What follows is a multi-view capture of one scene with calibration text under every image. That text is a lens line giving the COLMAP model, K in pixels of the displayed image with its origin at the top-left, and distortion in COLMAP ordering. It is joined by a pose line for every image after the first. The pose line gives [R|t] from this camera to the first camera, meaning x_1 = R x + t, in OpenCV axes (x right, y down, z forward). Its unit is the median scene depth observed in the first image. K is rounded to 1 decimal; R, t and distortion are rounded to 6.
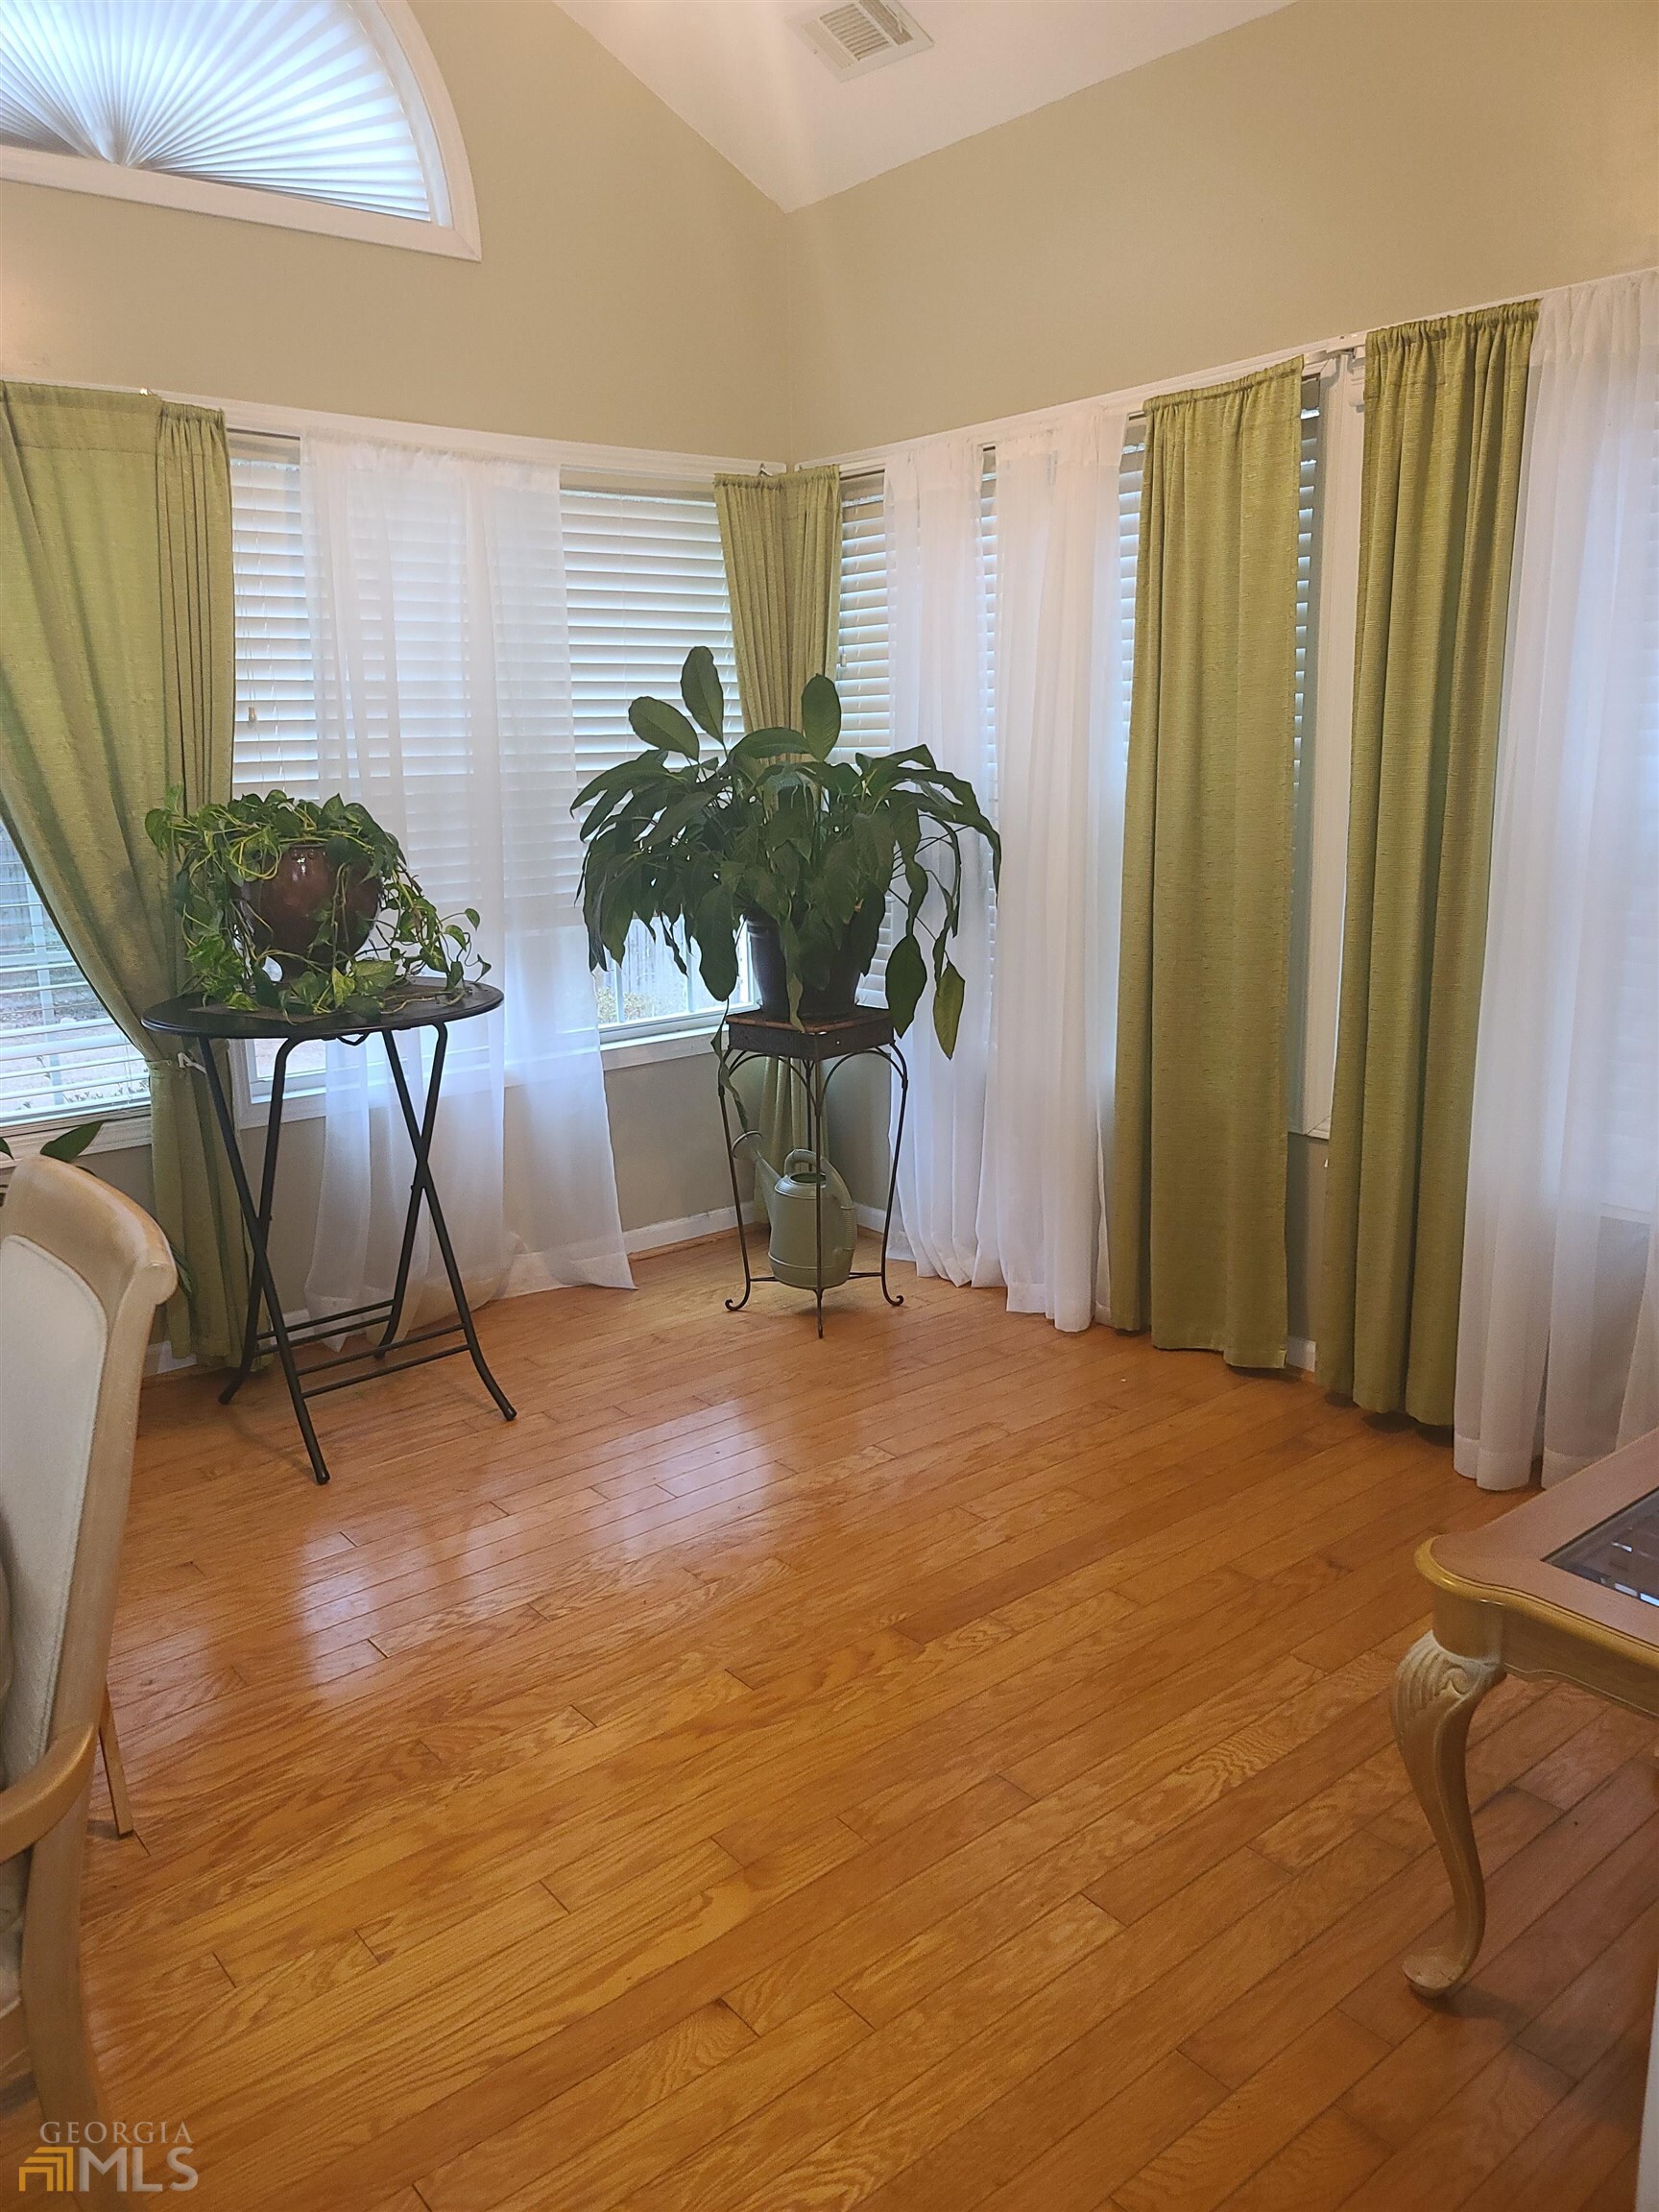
lens RADIAL K [[1481.1, 0, 776.6], [0, 1481.1, 1092.8], [0, 0, 1]] dist [0.022796, -0.004978]
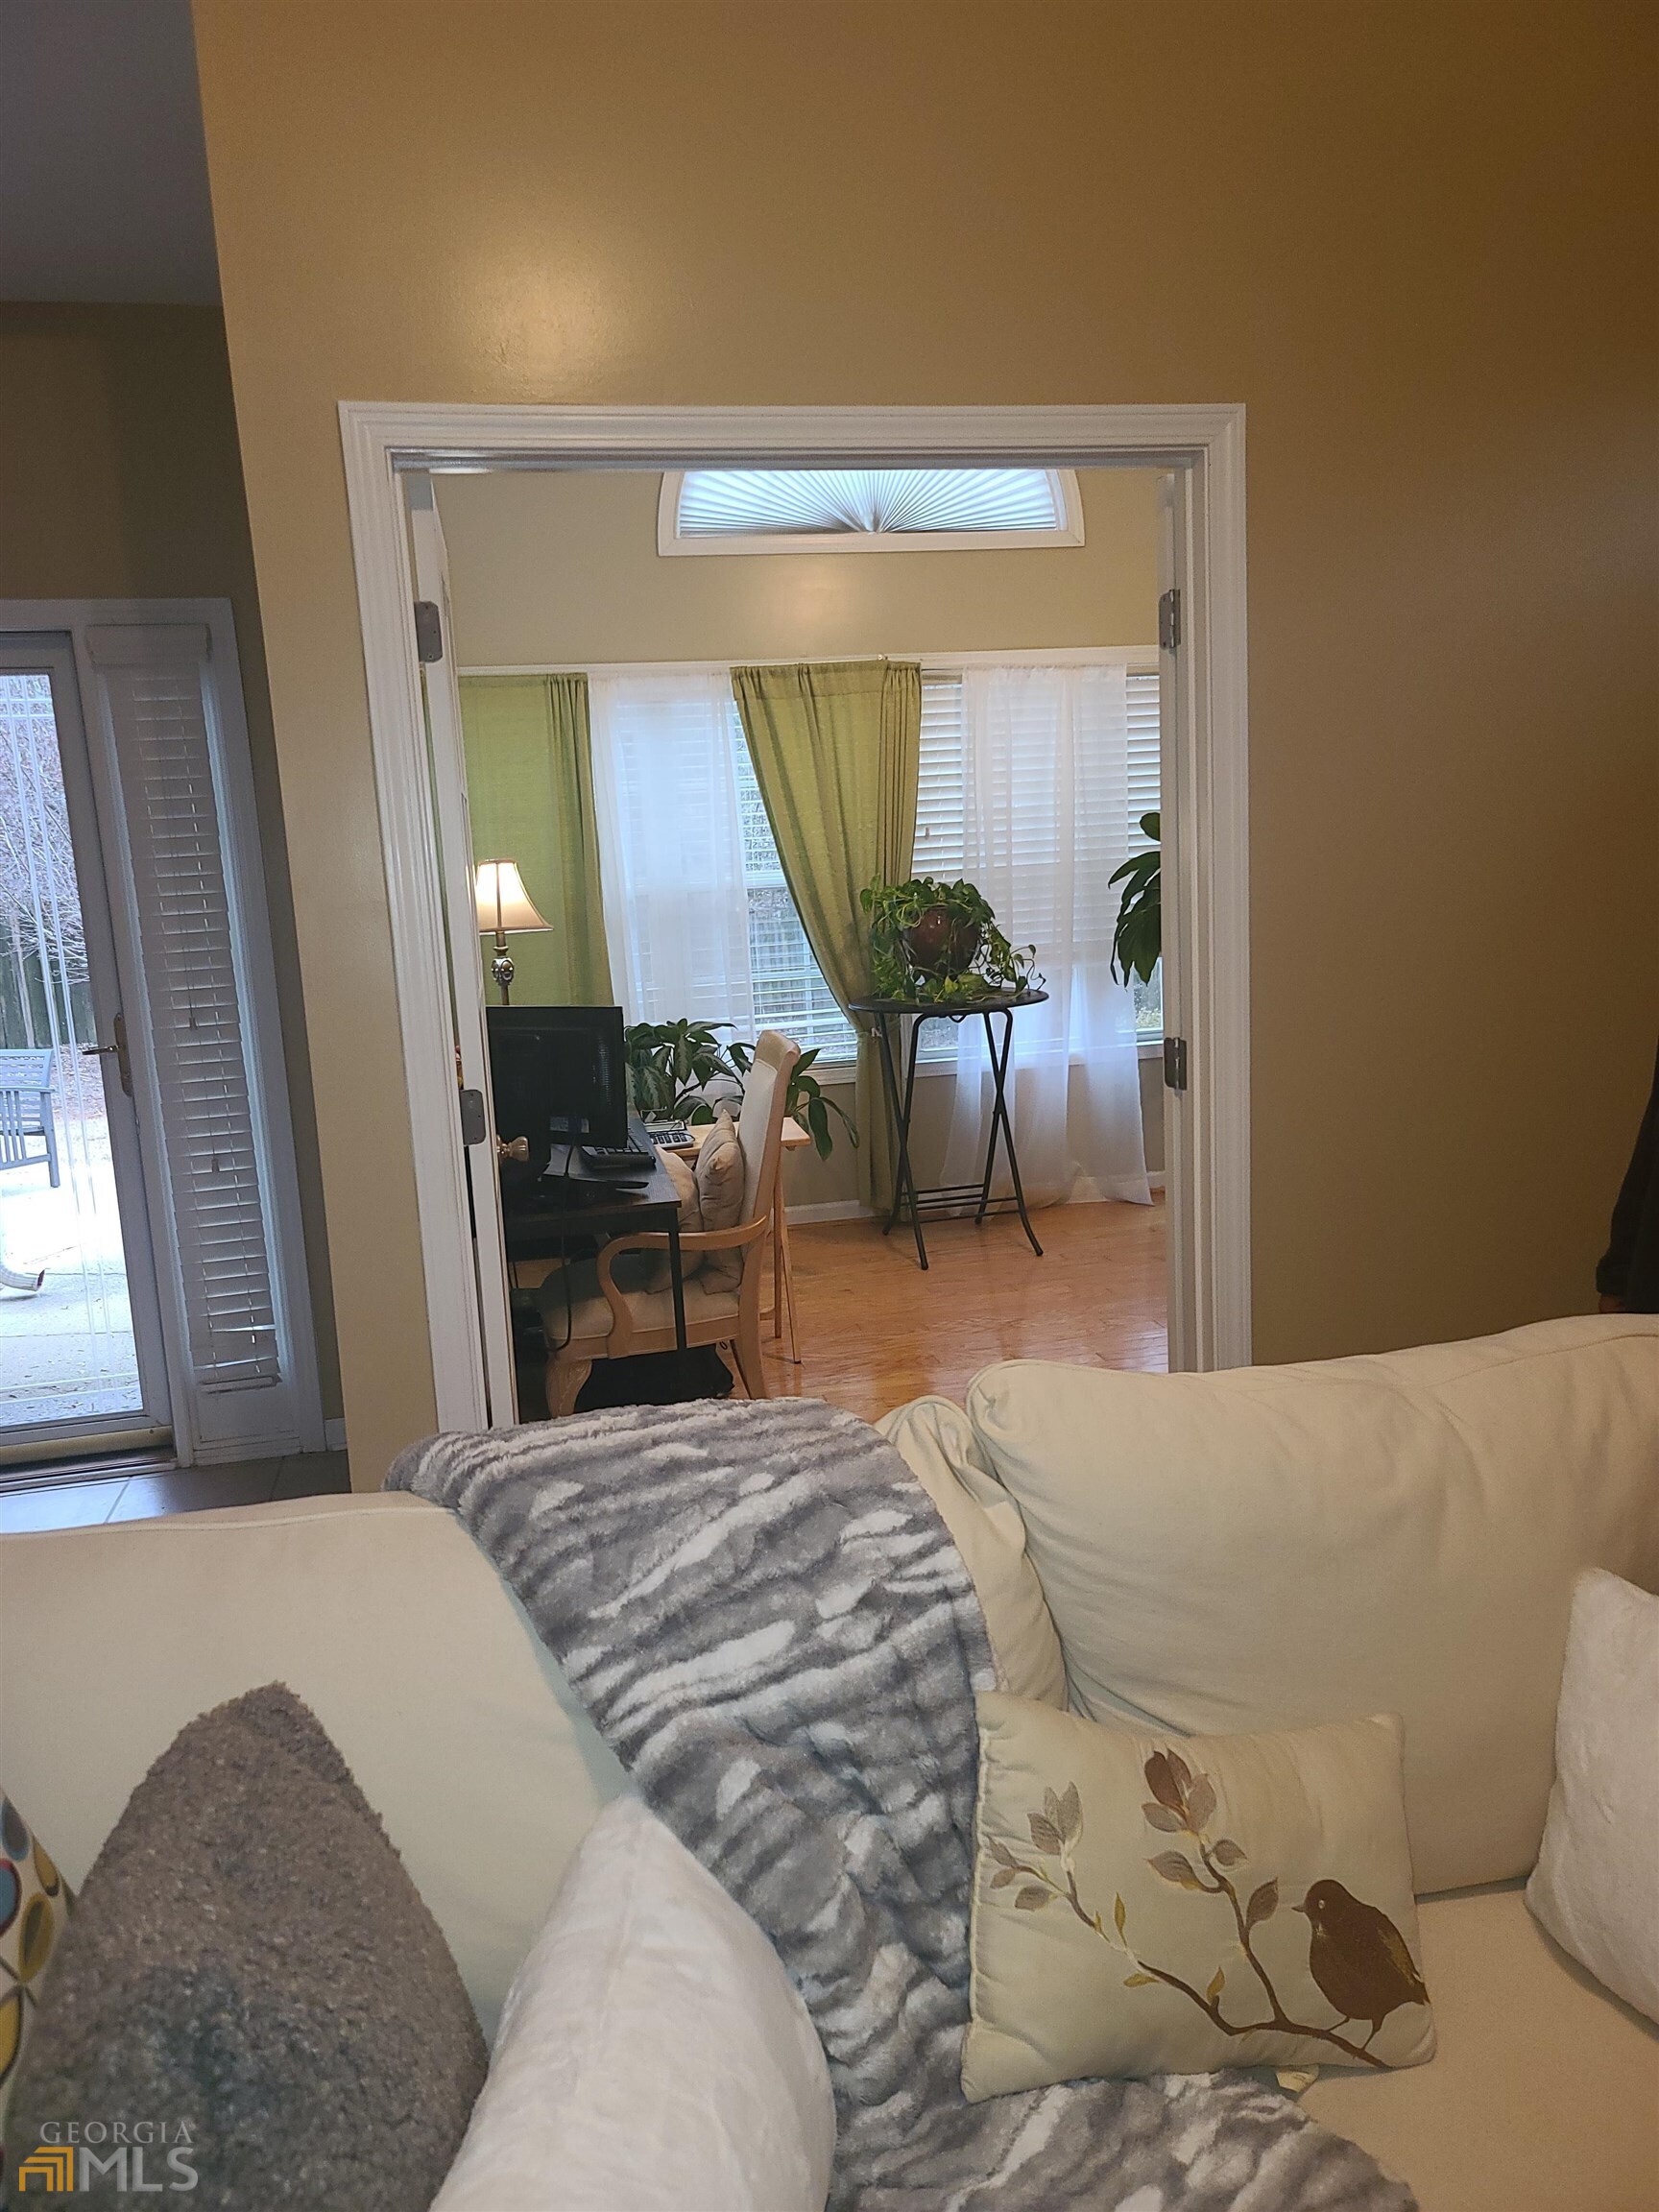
lens RADIAL K [[1580.1, 0, 829.5], [0, 1580.1, 1106.0], [0, 0, 1]] dist [0.029749, -0.001702]
pose [[0.885856, 0.047363, -0.461536, 0.409023], [-0.066223, 0.997498, -0.024743, 0.112871], [0.459209, 0.052483, 0.886777, -0.654750]]
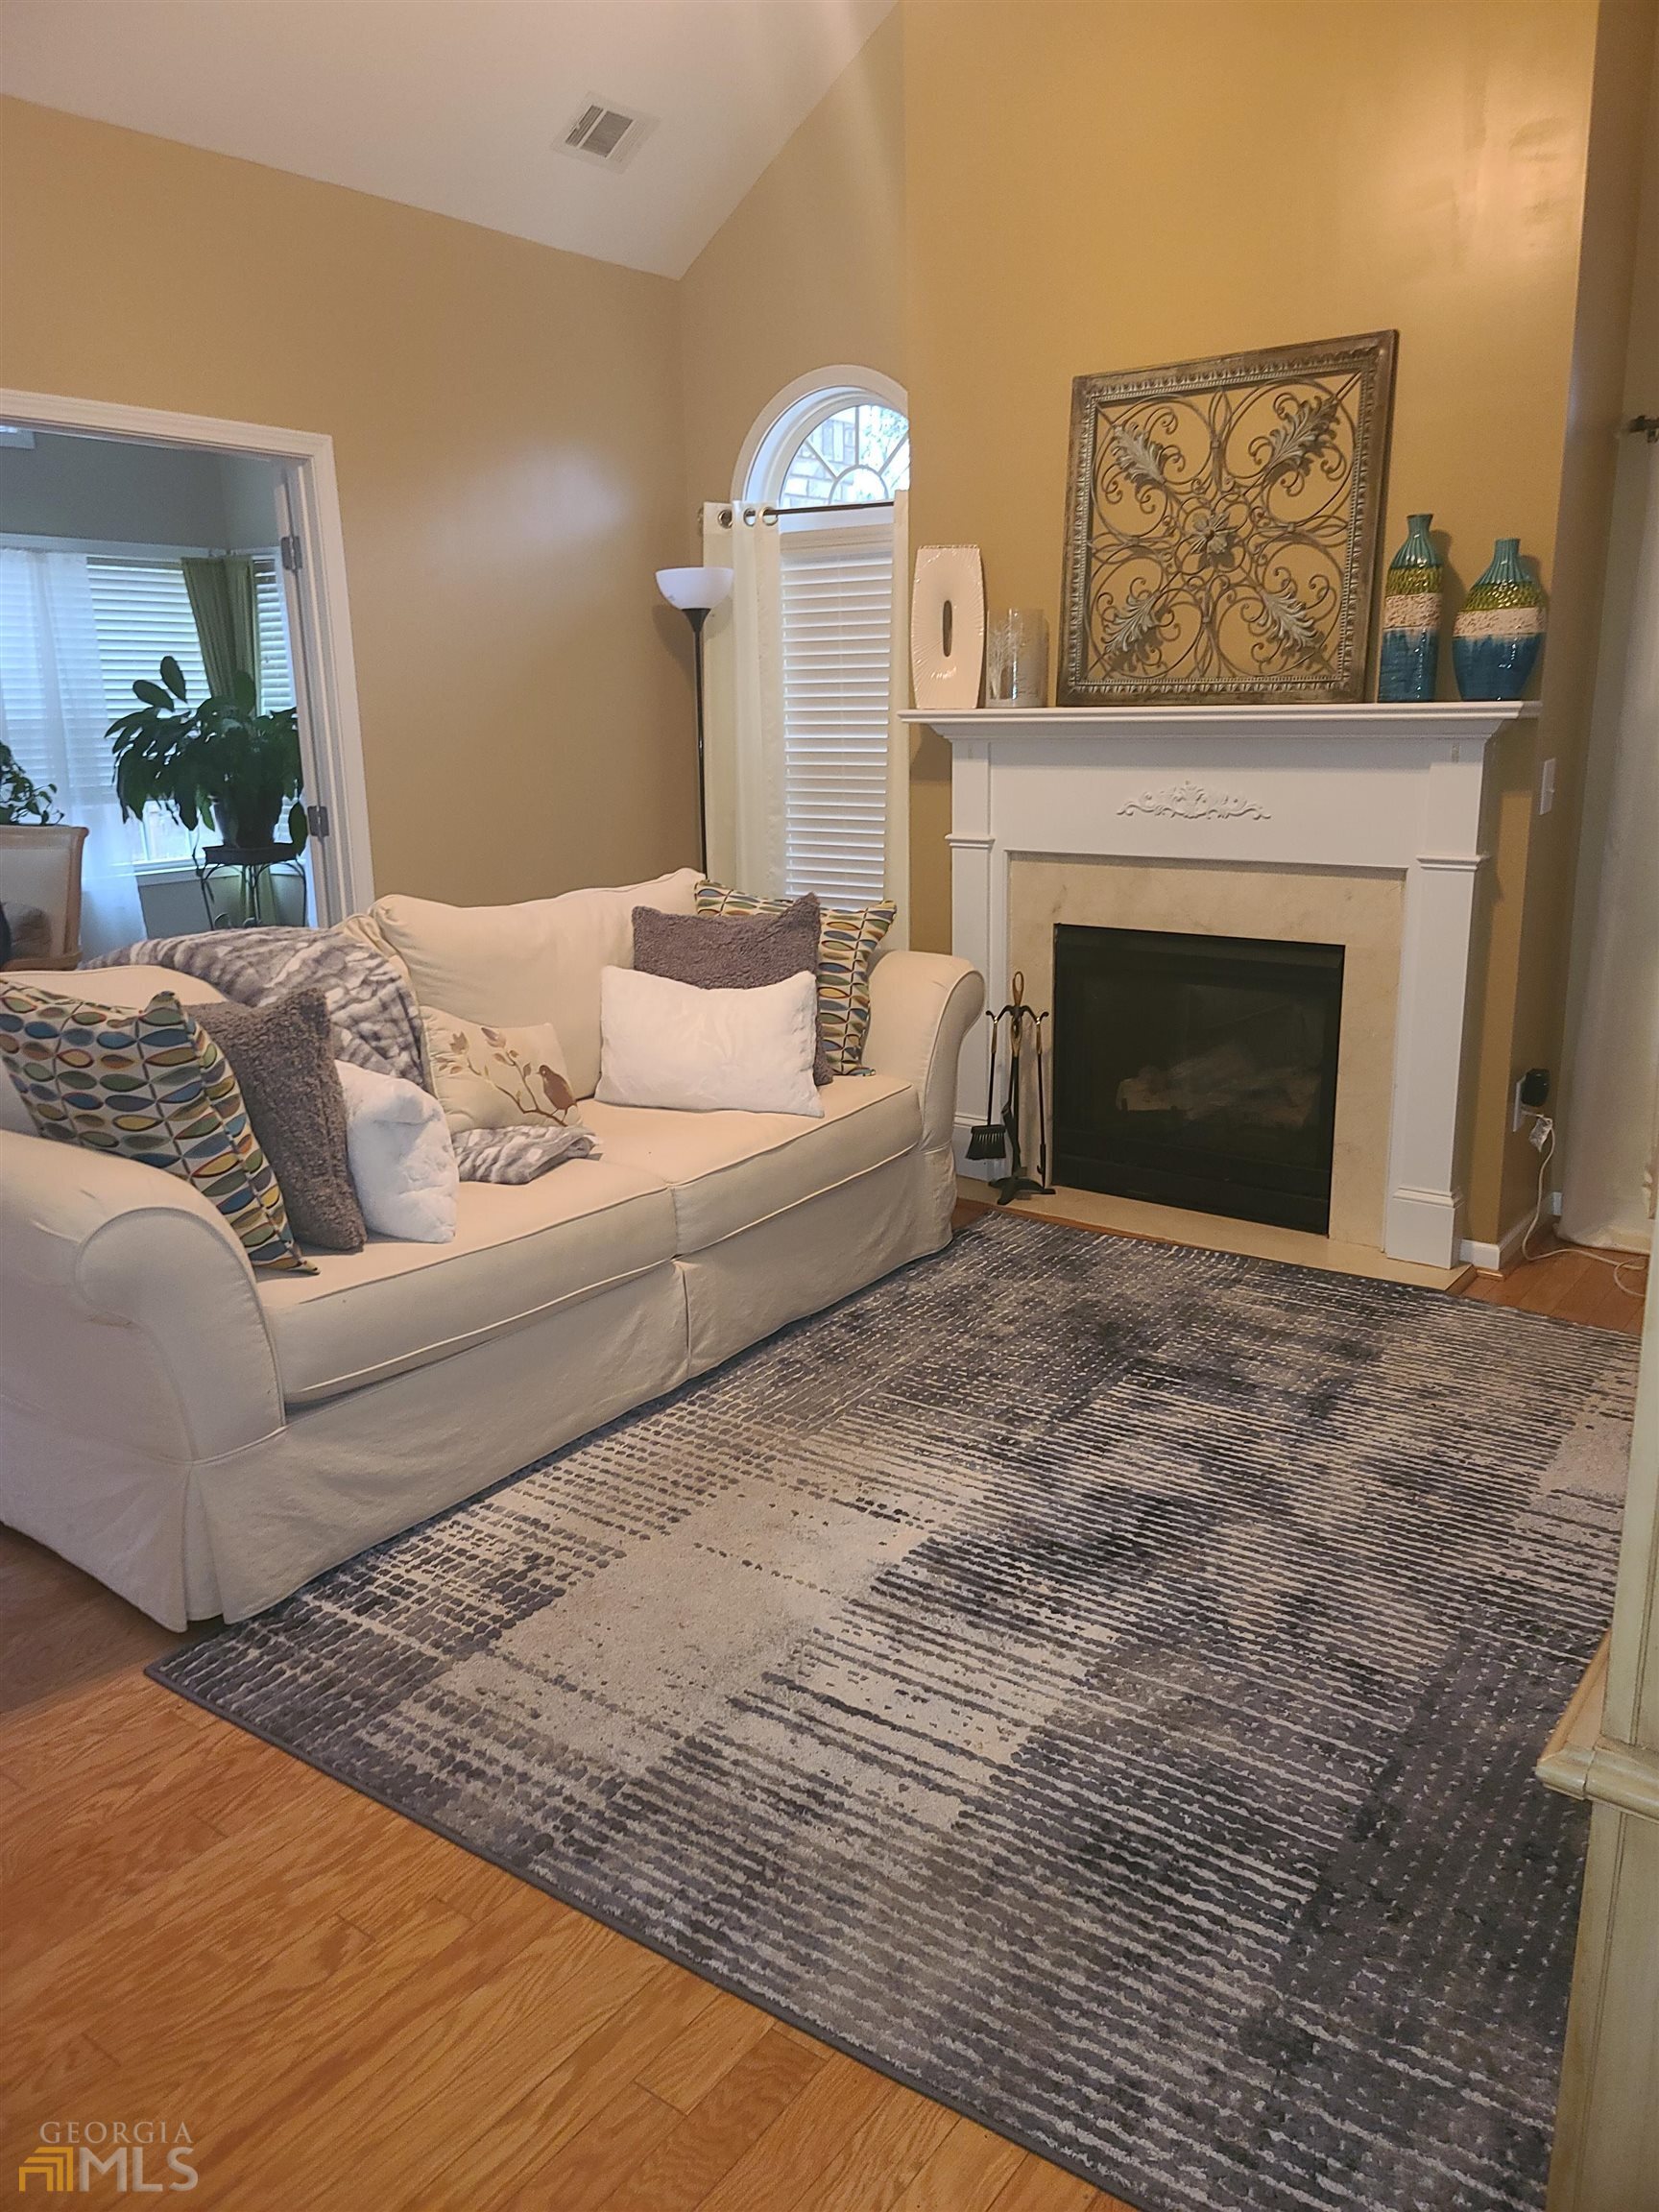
lens RADIAL K [[1623.6, 0, 823.7], [0, 1623.6, 1104.0], [0, 0, 1]] dist [0.068313, -0.024409]
pose [[0.970455, -0.055944, 0.234705, 0.257160], [0.053458, 0.998426, 0.016945, 0.320519], [-0.235284, -0.003897, 0.971919, -1.400035]]
